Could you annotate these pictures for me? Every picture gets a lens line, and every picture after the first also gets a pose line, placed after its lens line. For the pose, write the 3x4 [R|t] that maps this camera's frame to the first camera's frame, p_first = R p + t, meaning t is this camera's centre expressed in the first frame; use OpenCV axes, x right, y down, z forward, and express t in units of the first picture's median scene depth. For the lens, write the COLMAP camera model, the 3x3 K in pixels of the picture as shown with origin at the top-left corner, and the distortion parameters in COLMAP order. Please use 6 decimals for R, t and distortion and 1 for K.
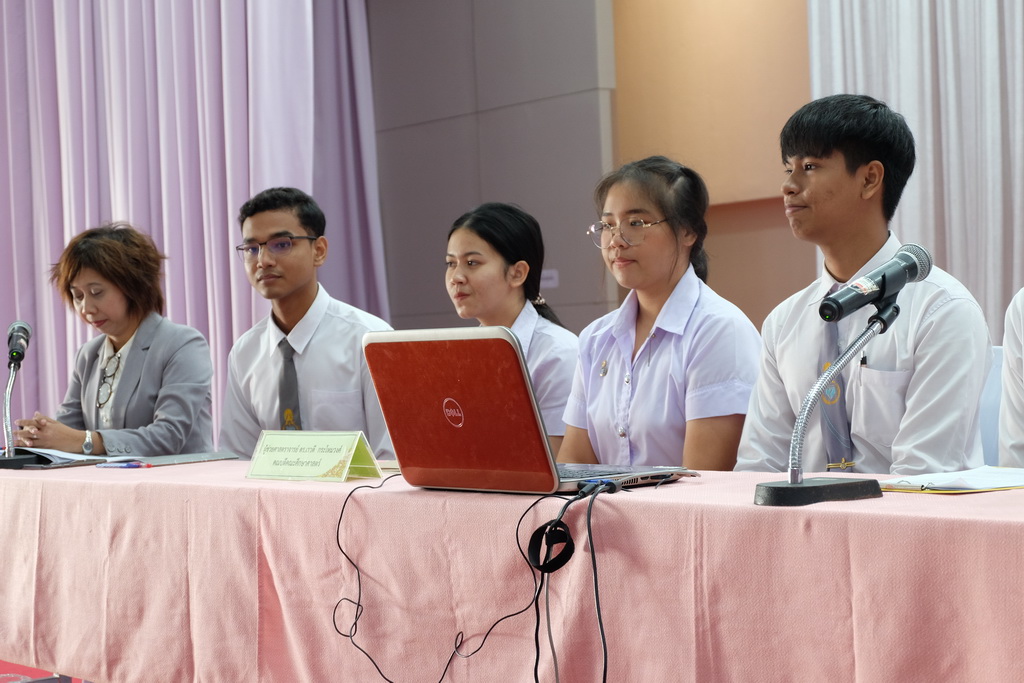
lens RADIAL K [[2181.6, 0, 512.0], [0, 2181.6, 341.5], [0, 0, 1]] dist [0.041742, 1.011213]
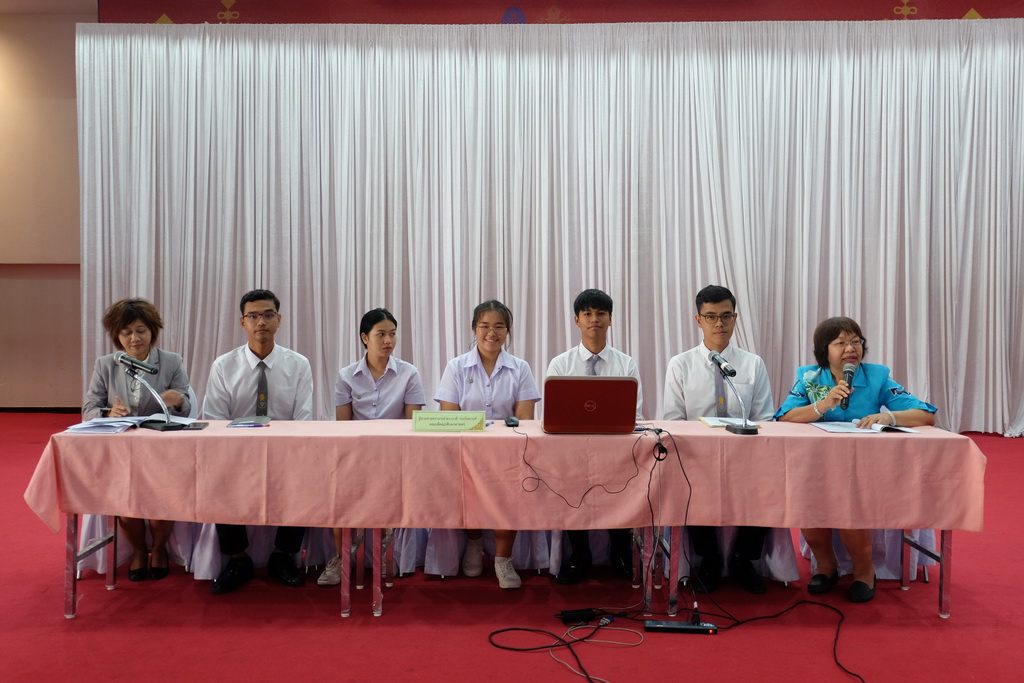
lens RADIAL K [[964.2, 0, 512.0], [0, 964.2, 341.5], [0, 0, 1]] dist [-0.036140, 0.000256]
pose [[0.611976, 0.018772, 0.790653, -1.116835], [-0.033650, 0.999431, 0.002317, -0.050697], [-0.790160, -0.028023, 0.612260, 0.359570]]
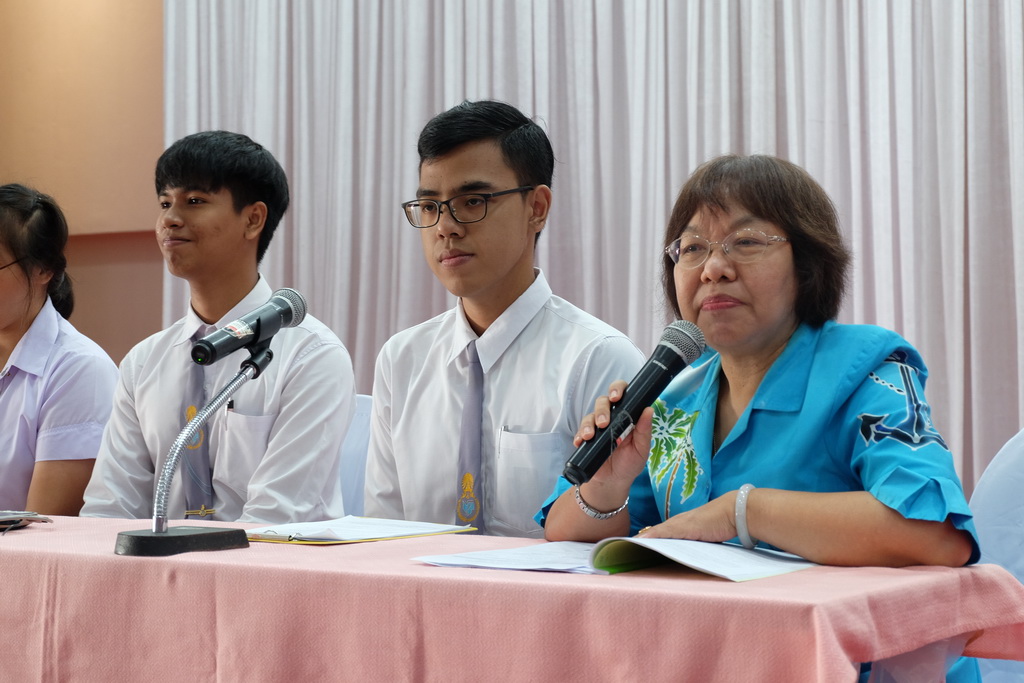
lens RADIAL K [[2181.6, 0, 512.0], [0, 2181.6, 341.5], [0, 0, 1]] dist [0.041742, 1.011213]
pose [[0.953216, 0.040124, 0.299615, -0.012511], [-0.034780, 0.999127, -0.023149, -0.001622], [-0.300282, 0.011646, 0.953779, 0.035740]]
